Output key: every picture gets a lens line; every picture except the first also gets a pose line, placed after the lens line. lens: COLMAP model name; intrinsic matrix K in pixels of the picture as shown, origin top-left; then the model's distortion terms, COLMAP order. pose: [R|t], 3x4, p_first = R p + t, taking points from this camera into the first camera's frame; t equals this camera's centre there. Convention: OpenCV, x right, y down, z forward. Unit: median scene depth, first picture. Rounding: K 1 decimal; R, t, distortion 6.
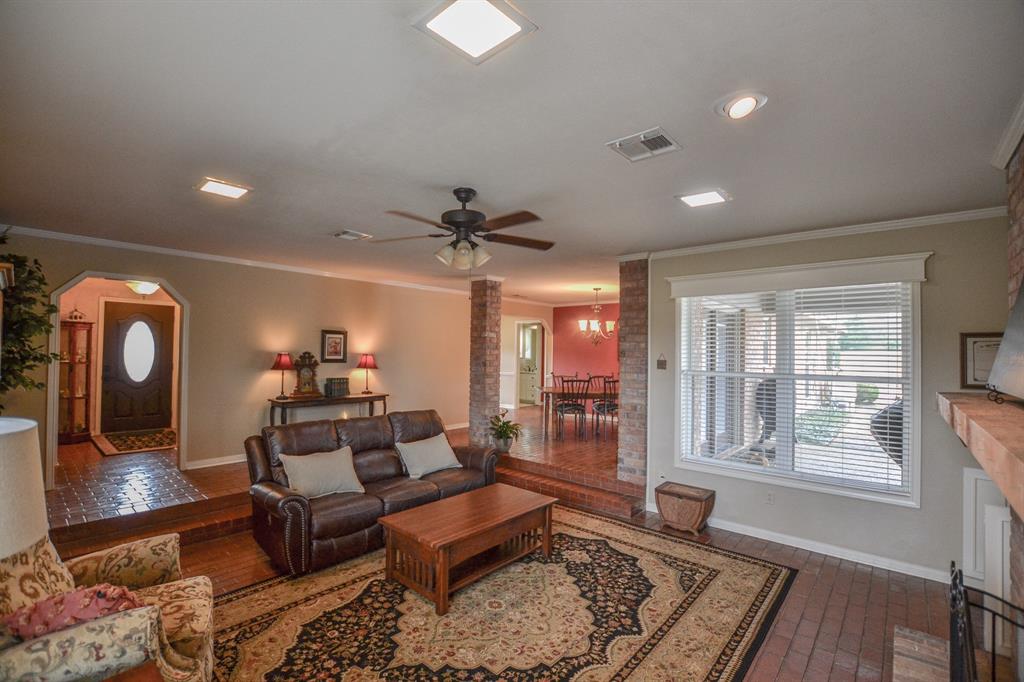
lens RADIAL K [[460.1, 0, 512.0], [0, 460.1, 341.0], [0, 0, 1]] dist [-0.001872, -0.000138]
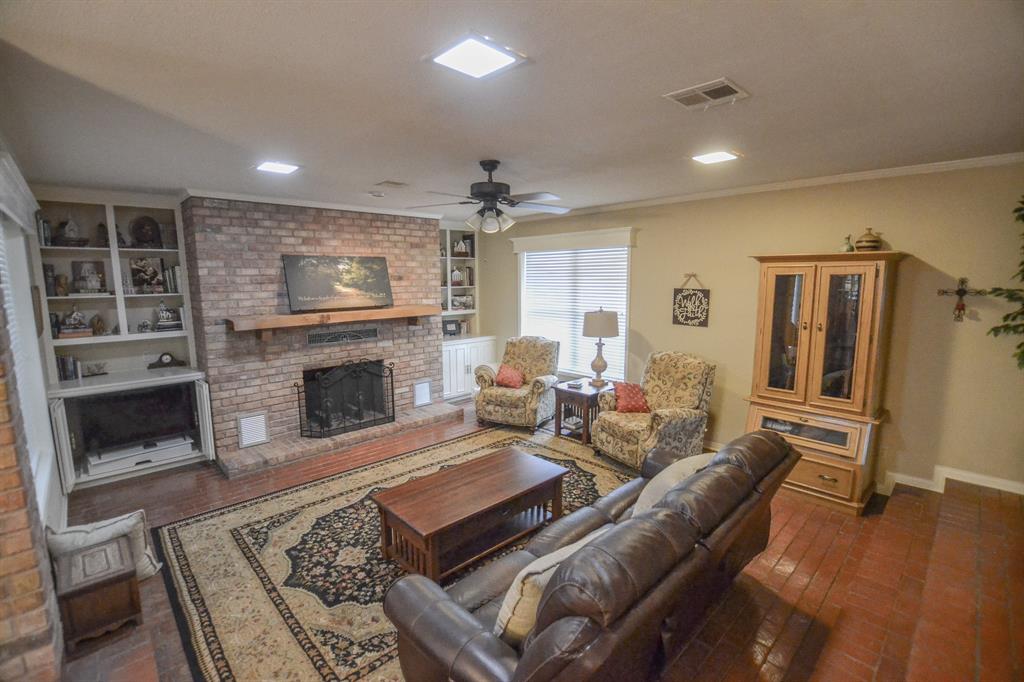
lens RADIAL K [[460.1, 0, 512.0], [0, 460.1, 341.0], [0, 0, 1]] dist [-0.001872, -0.000138]
pose [[-0.995079, -0.017425, 0.097539, -0.227871], [-0.004466, 0.991302, 0.131531, -0.032161], [-0.098983, 0.130448, -0.986502, 1.774480]]
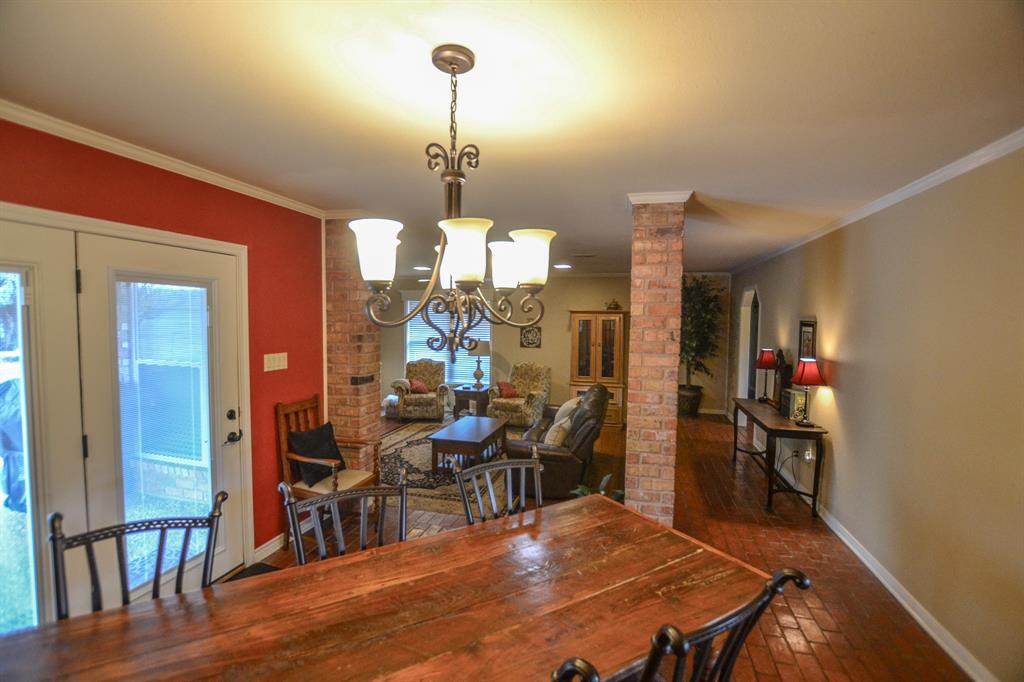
lens RADIAL K [[460.1, 0, 512.0], [0, 460.1, 341.0], [0, 0, 1]] dist [-0.001872, -0.000138]
pose [[-0.899838, -0.000254, -0.436224, 0.508898], [-0.018262, 0.999145, 0.037087, -0.020328], [0.435842, 0.041339, -0.899073, 2.467382]]
